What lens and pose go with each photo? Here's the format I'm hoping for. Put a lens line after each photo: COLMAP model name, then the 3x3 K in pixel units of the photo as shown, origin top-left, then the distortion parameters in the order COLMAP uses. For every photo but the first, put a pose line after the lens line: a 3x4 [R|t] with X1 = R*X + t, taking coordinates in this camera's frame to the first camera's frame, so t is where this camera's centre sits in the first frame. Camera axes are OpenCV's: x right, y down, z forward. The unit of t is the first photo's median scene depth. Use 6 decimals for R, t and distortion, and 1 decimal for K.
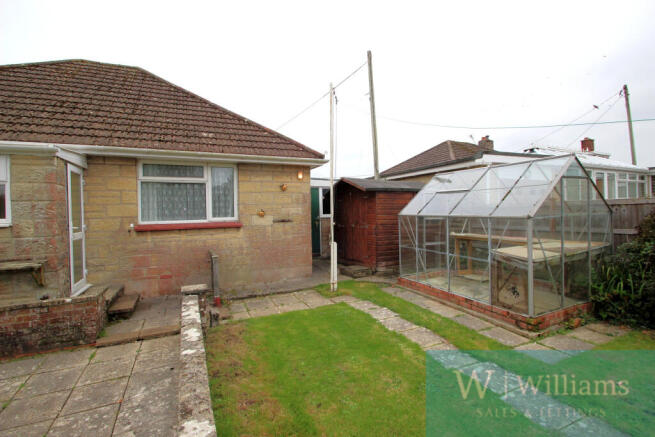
lens RADIAL K [[312.7, 0, 331.5], [0, 312.7, 216.7], [0, 0, 1]] dist [-0.002956, -0.001836]
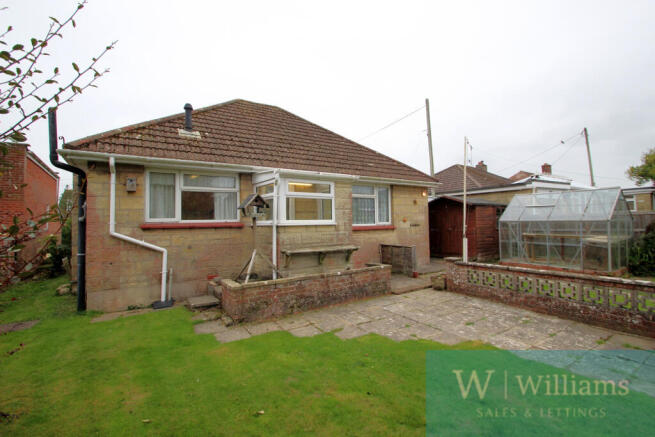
lens RADIAL K [[312.7, 0, 331.5], [0, 312.7, 216.7], [0, 0, 1]] dist [-0.002956, -0.001836]
pose [[0.989974, 0.007166, 0.141069, -0.753905], [-0.001720, 0.999250, -0.038691, 0.031506], [-0.141241, 0.038060, 0.989243, -0.375312]]
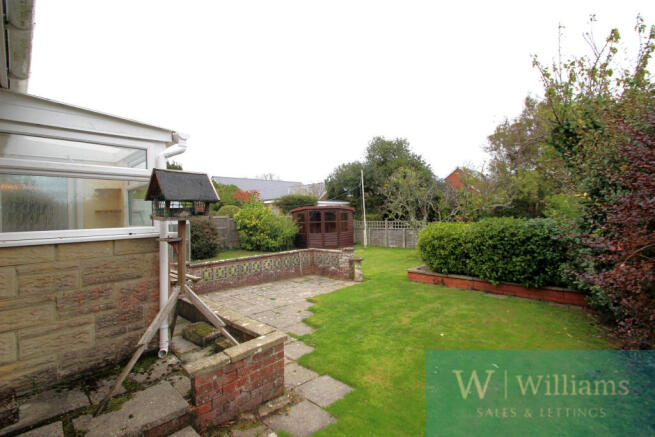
lens RADIAL K [[312.7, 0, 331.5], [0, 312.7, 216.7], [0, 0, 1]] dist [-0.002956, -0.001836]
pose [[-0.361823, 0.023548, 0.931950, -1.699167], [0.057523, 0.998340, -0.002893, -0.005741], [-0.930471, 0.052562, -0.362576, 1.075074]]
